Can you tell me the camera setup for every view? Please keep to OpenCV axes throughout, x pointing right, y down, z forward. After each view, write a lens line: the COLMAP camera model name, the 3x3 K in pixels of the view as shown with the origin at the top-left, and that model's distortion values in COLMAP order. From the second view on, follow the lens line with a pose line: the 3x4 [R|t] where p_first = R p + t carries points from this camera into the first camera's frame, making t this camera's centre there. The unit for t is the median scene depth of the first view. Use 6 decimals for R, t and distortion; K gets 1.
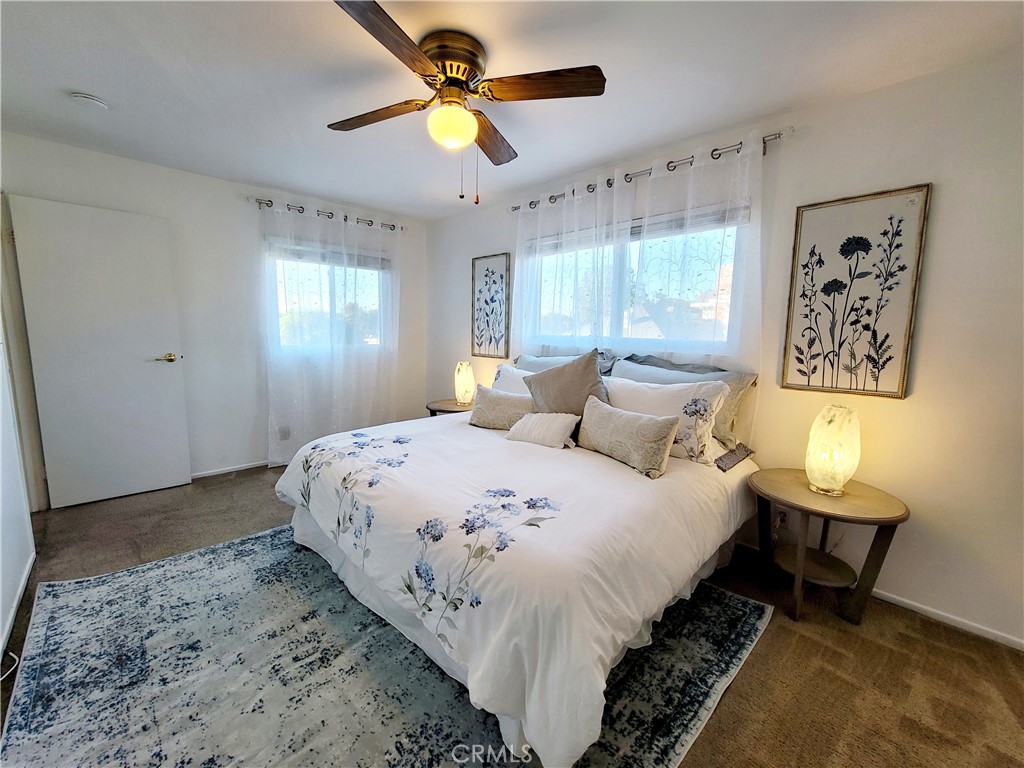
lens RADIAL K [[415.9, 0, 512.1], [0, 415.9, 383.6], [0, 0, 1]] dist [-0.004071, 0.001608]
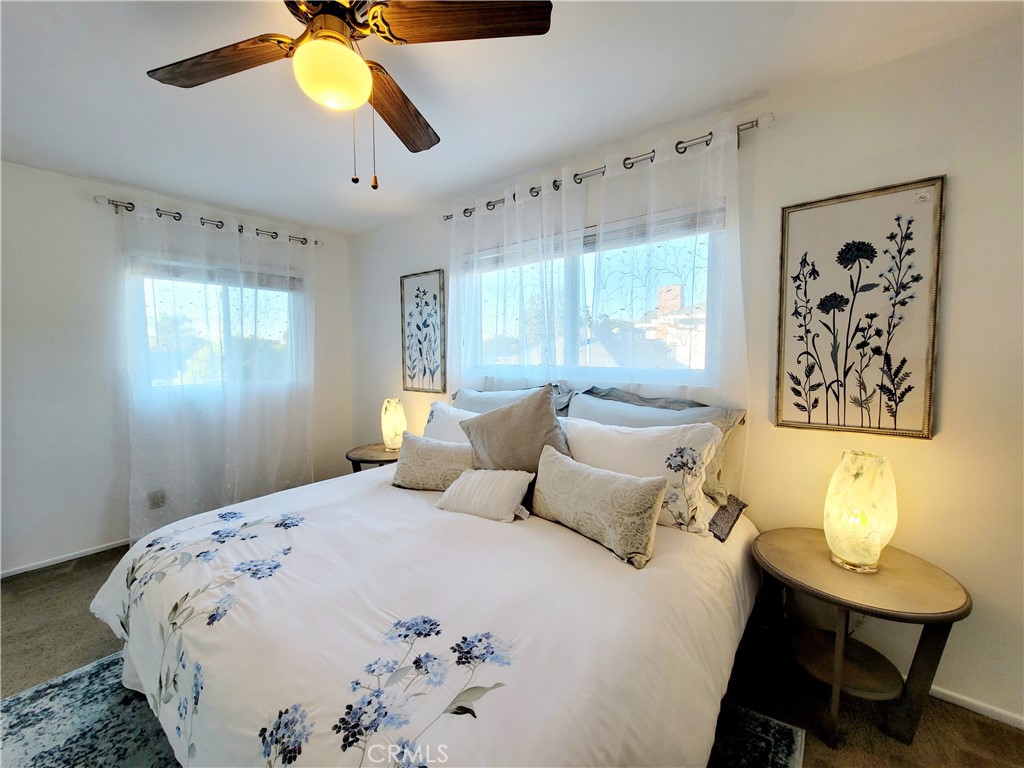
lens RADIAL K [[415.9, 0, 512.8], [0, 415.9, 382.1], [0, 0, 1]] dist [-0.004071, 0.001608]
pose [[0.992004, -0.033026, 0.121811, 0.041178], [0.039958, 0.997692, -0.054908, -0.053989], [-0.119717, 0.059336, 0.991033, 0.260651]]
